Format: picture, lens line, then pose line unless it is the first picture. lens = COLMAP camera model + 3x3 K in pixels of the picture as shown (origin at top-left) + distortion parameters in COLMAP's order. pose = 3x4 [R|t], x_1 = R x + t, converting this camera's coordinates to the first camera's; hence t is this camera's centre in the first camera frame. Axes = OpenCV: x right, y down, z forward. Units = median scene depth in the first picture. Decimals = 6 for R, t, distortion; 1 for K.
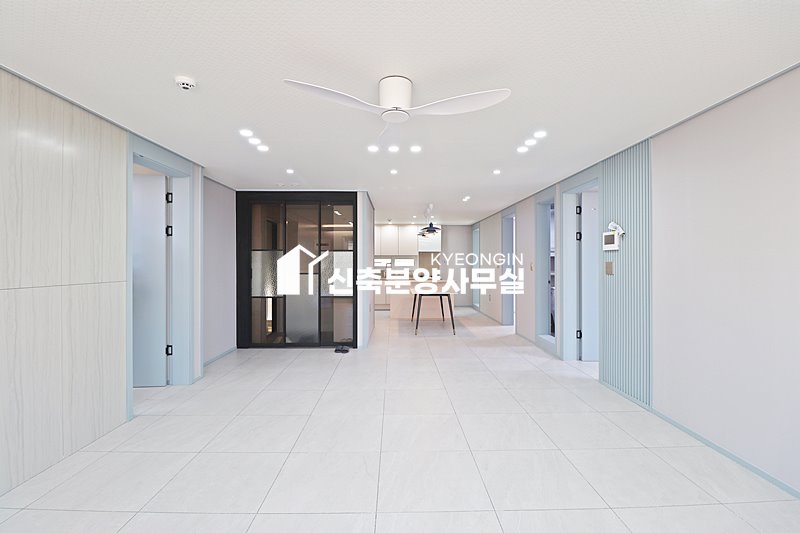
lens RADIAL K [[368.7, 0, 402.7], [0, 368.7, 261.1], [0, 0, 1]] dist [-0.013548, -0.005394]
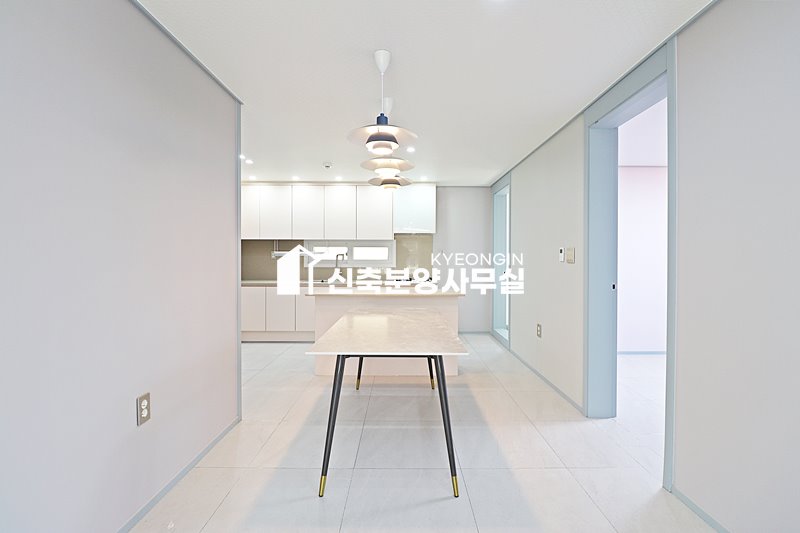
lens RADIAL K [[368.7, 0, 397.2], [0, 368.7, 259.9], [0, 0, 1]] dist [-0.013548, -0.005394]
pose [[0.999304, 0.007203, -0.036602, 0.127027], [-0.006908, 0.999943, 0.008181, 0.017604], [0.036659, -0.007922, 0.999296, 0.858489]]
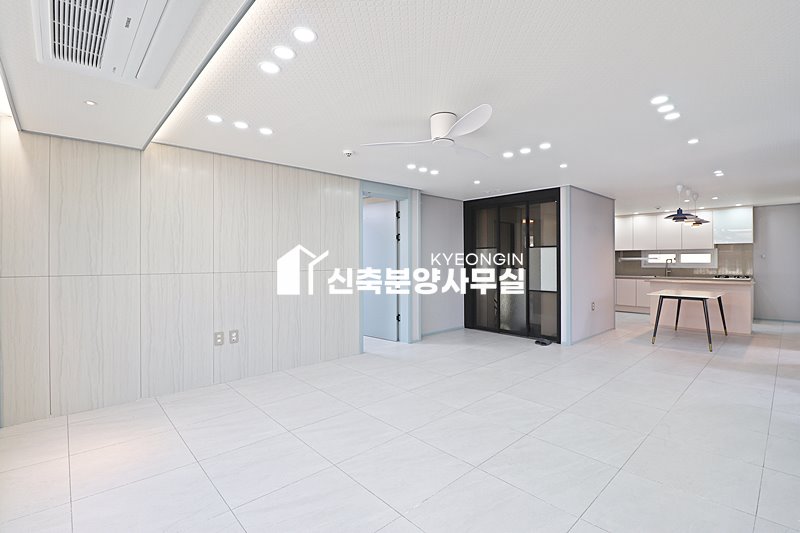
lens RADIAL K [[368.7, 0, 402.5], [0, 368.7, 263.6], [0, 0, 1]] dist [-0.013548, -0.005394]
pose [[0.663621, 0.006139, -0.748044, 0.338500], [0.005508, 0.999899, 0.013092, 0.003219], [0.748048, -0.012808, 0.663521, 0.015855]]
